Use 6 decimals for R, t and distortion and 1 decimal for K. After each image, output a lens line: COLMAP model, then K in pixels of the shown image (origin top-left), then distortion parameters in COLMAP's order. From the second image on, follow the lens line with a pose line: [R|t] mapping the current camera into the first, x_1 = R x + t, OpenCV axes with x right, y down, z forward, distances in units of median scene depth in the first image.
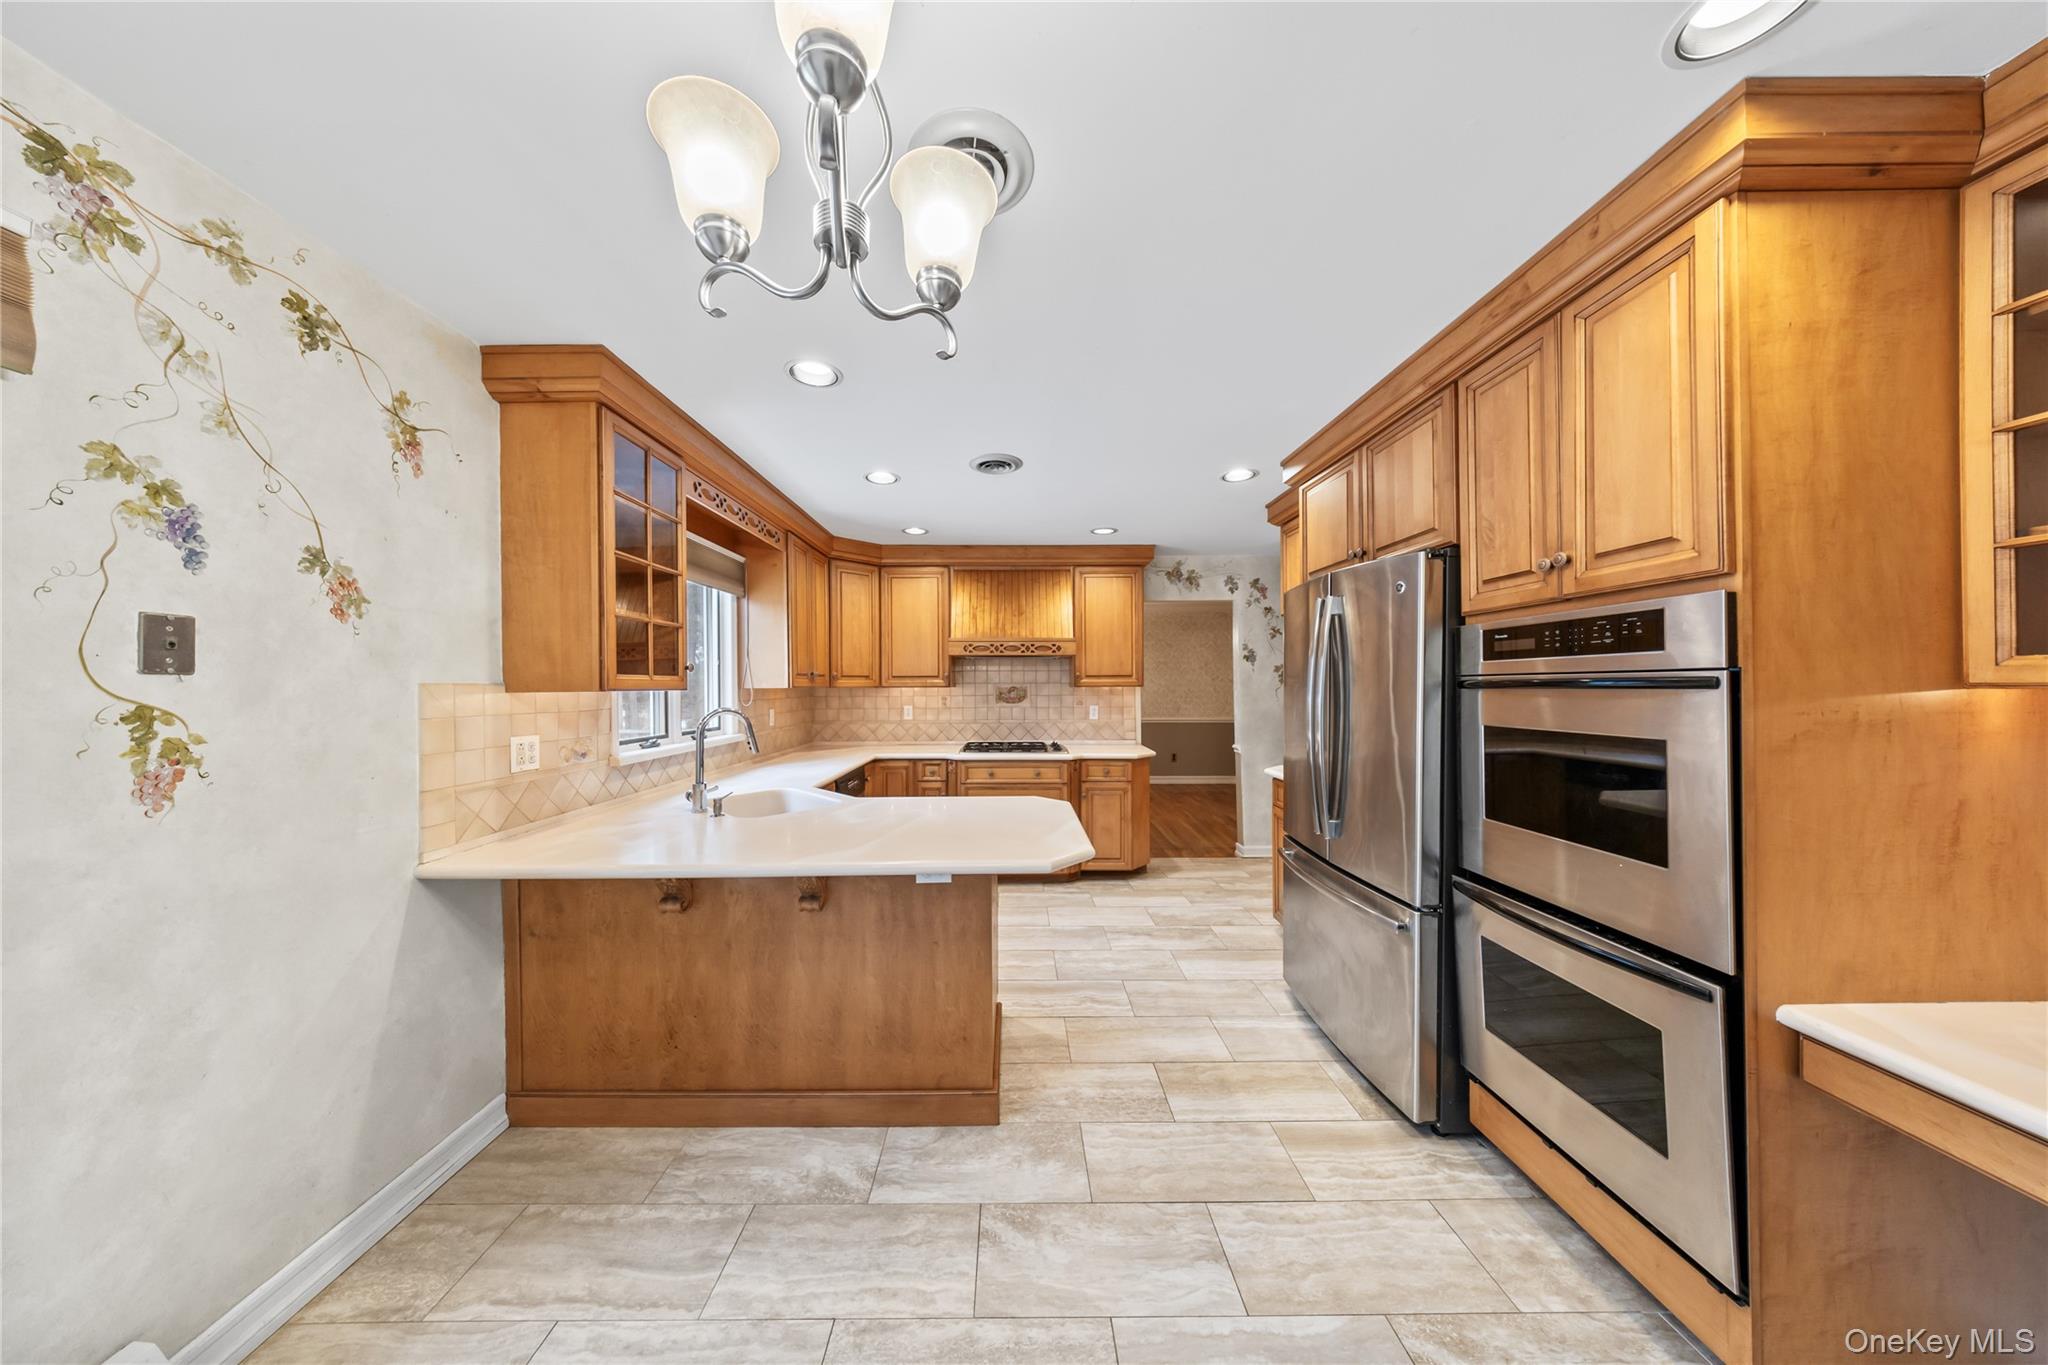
lens RADIAL K [[609.5, 0, 1017.6], [0, 609.5, 681.4], [0, 0, 1]] dist [-0.000770, -0.000086]
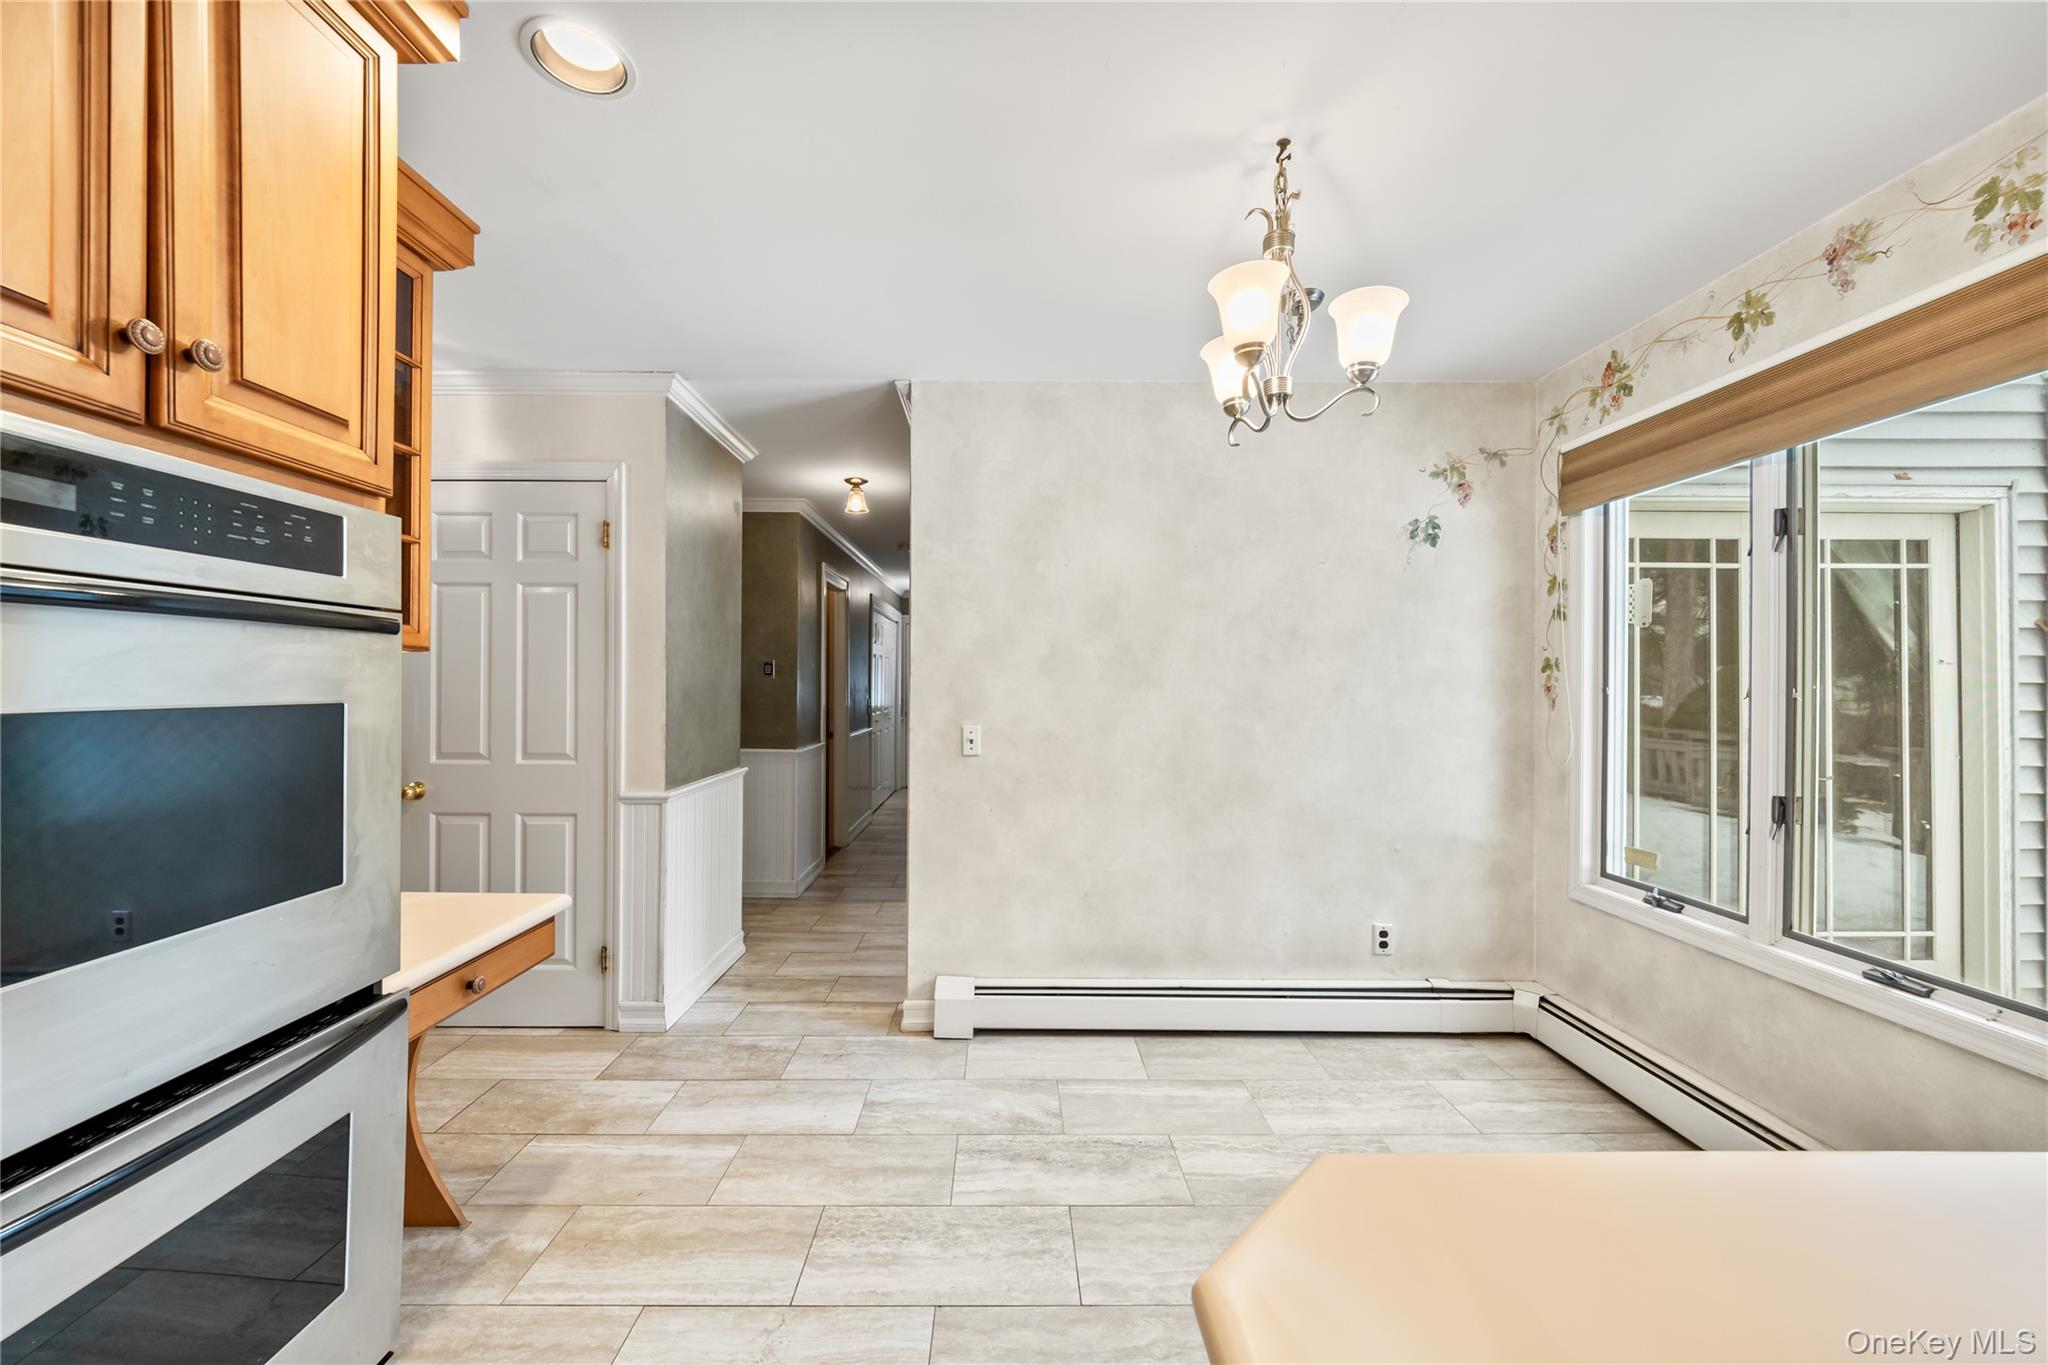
lens RADIAL K [[775.3, 0, 1011.7], [0, 775.3, 675.3], [0, 0, 1]] dist [-0.001215, 0.000382]
pose [[-0.999957, -0.001263, -0.009168, 0.205319], [-0.001148, 0.999921, -0.012518, 0.050858], [0.009183, -0.012507, -0.999880, 1.309641]]
